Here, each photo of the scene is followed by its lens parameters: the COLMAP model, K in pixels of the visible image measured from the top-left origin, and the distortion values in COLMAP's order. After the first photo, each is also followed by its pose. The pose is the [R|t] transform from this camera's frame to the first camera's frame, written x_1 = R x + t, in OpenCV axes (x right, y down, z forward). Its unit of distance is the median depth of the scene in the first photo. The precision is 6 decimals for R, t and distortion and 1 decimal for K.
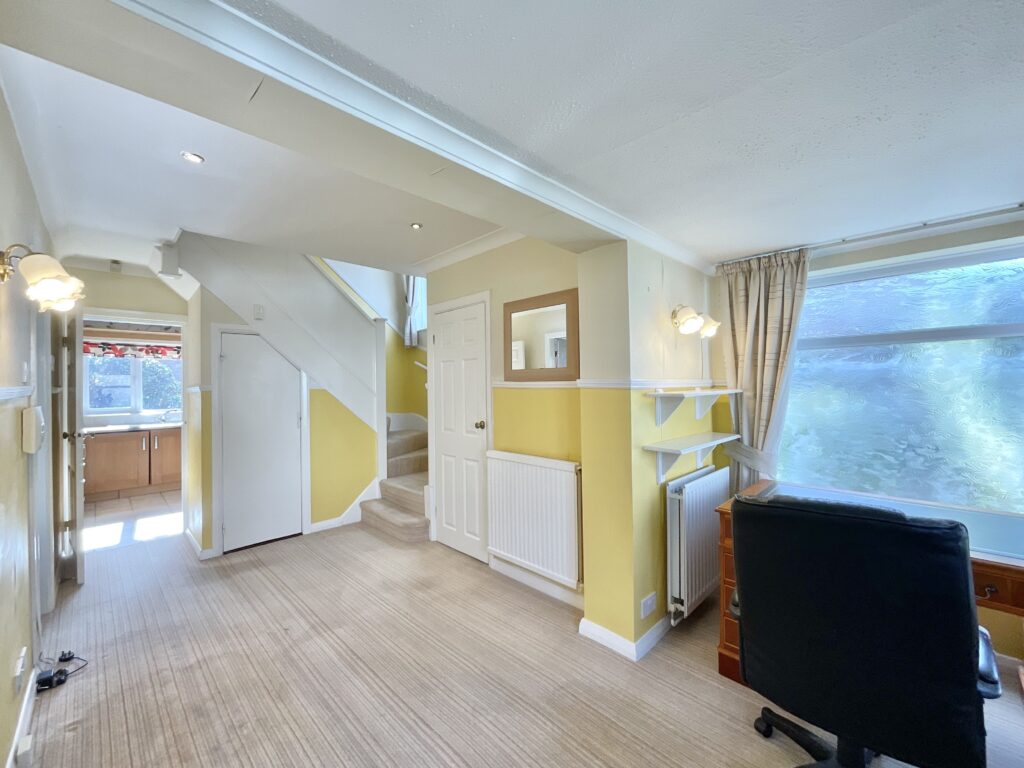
lens RADIAL K [[416.0, 0, 513.8], [0, 416.0, 383.4], [0, 0, 1]] dist [0.001593, 0.000121]
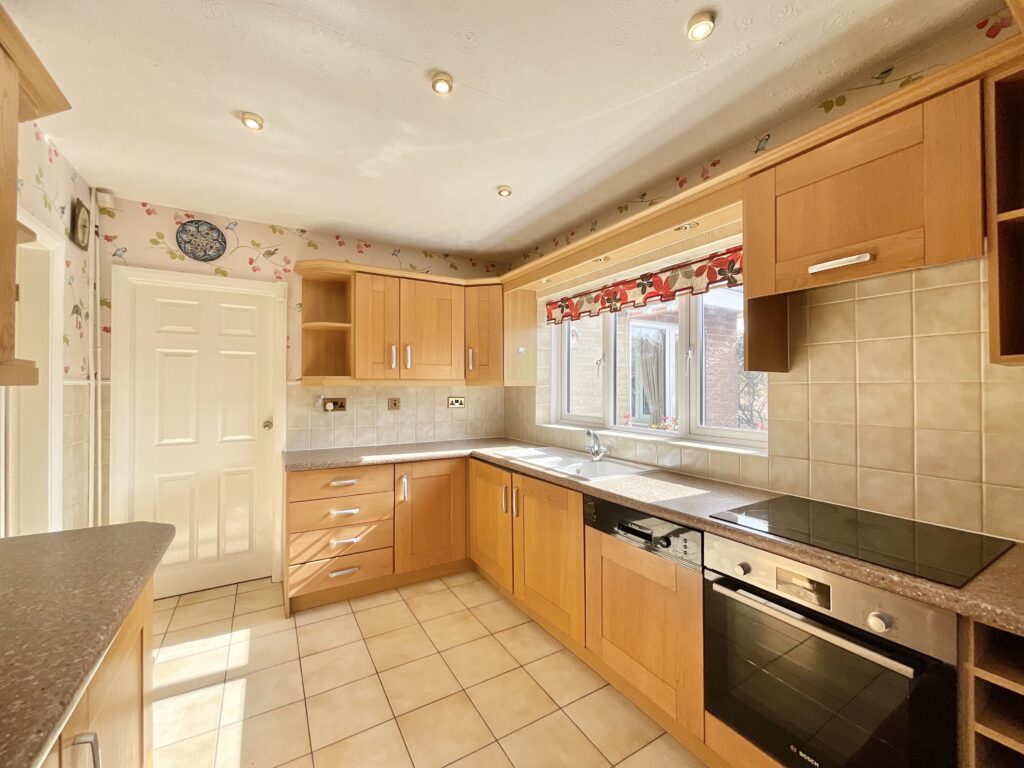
lens RADIAL K [[416.0, 0, 512.4], [0, 416.0, 382.8], [0, 0, 1]] dist [0.001593, 0.000121]
pose [[-0.251821, 0.001537, -0.967773, -0.321929], [0.002919, 0.999995, 0.000829, 0.010185], [0.967769, -0.002616, -0.251825, 0.792819]]
